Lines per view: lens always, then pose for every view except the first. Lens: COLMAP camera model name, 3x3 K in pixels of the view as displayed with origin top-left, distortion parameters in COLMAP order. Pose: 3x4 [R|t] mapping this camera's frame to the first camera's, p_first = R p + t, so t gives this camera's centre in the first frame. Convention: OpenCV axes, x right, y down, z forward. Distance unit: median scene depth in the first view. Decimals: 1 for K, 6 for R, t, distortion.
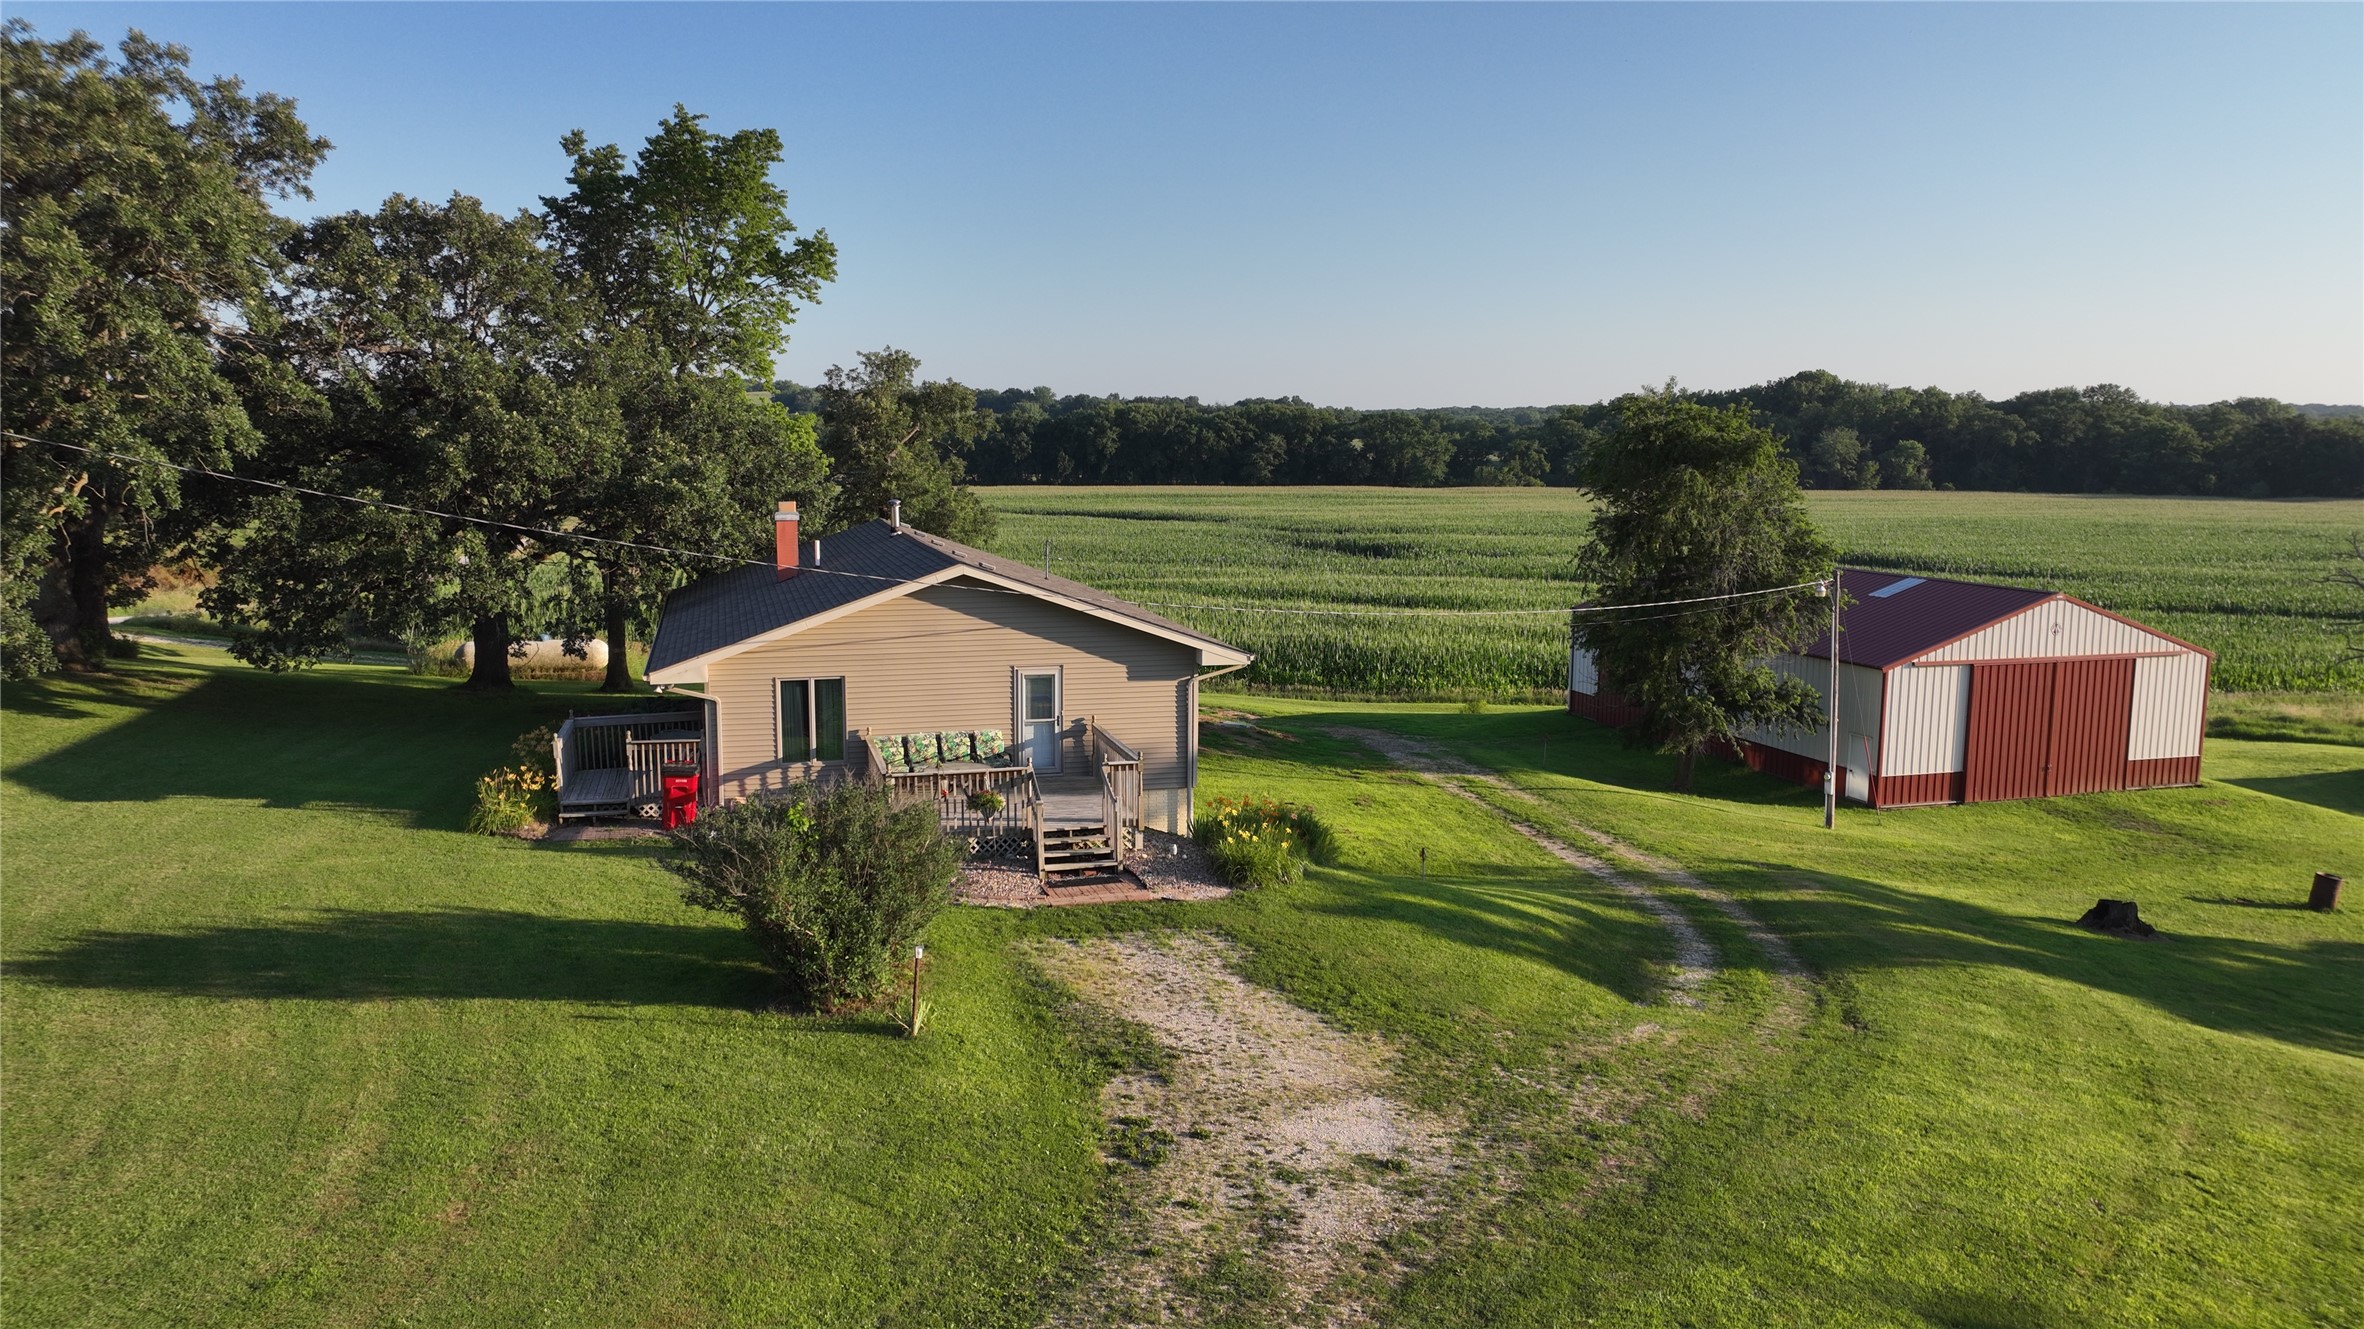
lens RADIAL K [[1657.6, 0, 1175.4], [0, 1657.6, 670.7], [0, 0, 1]] dist [0.003536, -0.000529]
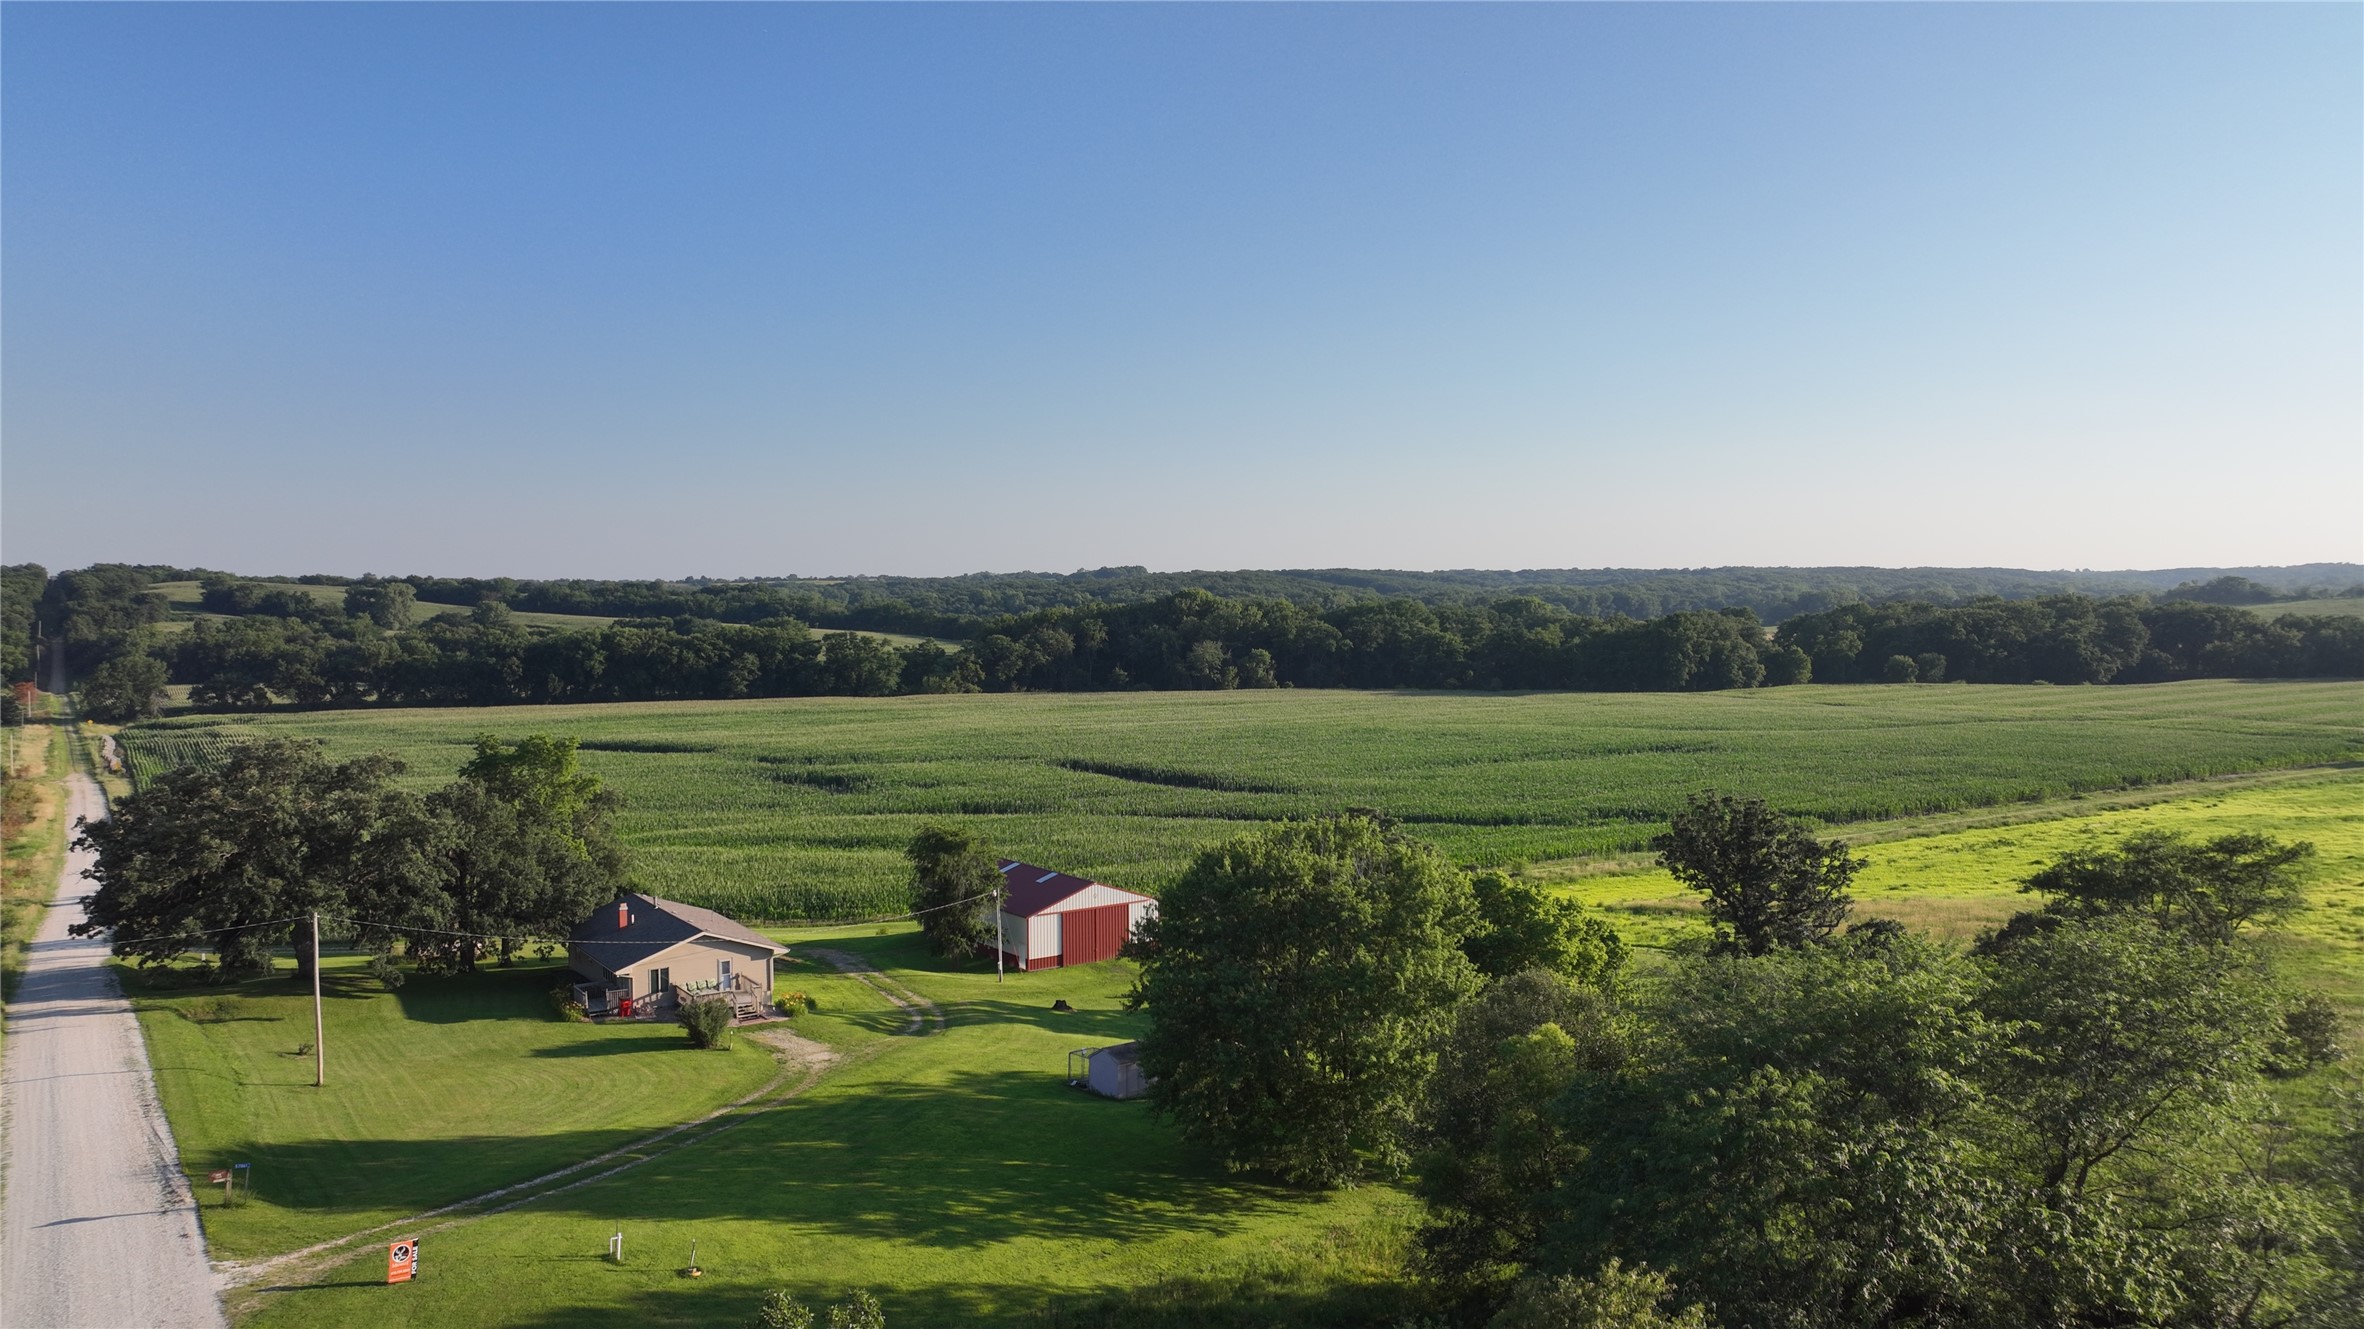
lens RADIAL K [[1657.6, 0, 1177.6], [0, 1657.6, 676.4], [0, 0, 1]] dist [0.003536, -0.000529]
pose [[0.949403, -0.027035, 0.312896, -0.149281], [0.054623, 0.995318, -0.079742, -0.153174], [-0.309275, 0.092799, 0.946434, -1.524778]]
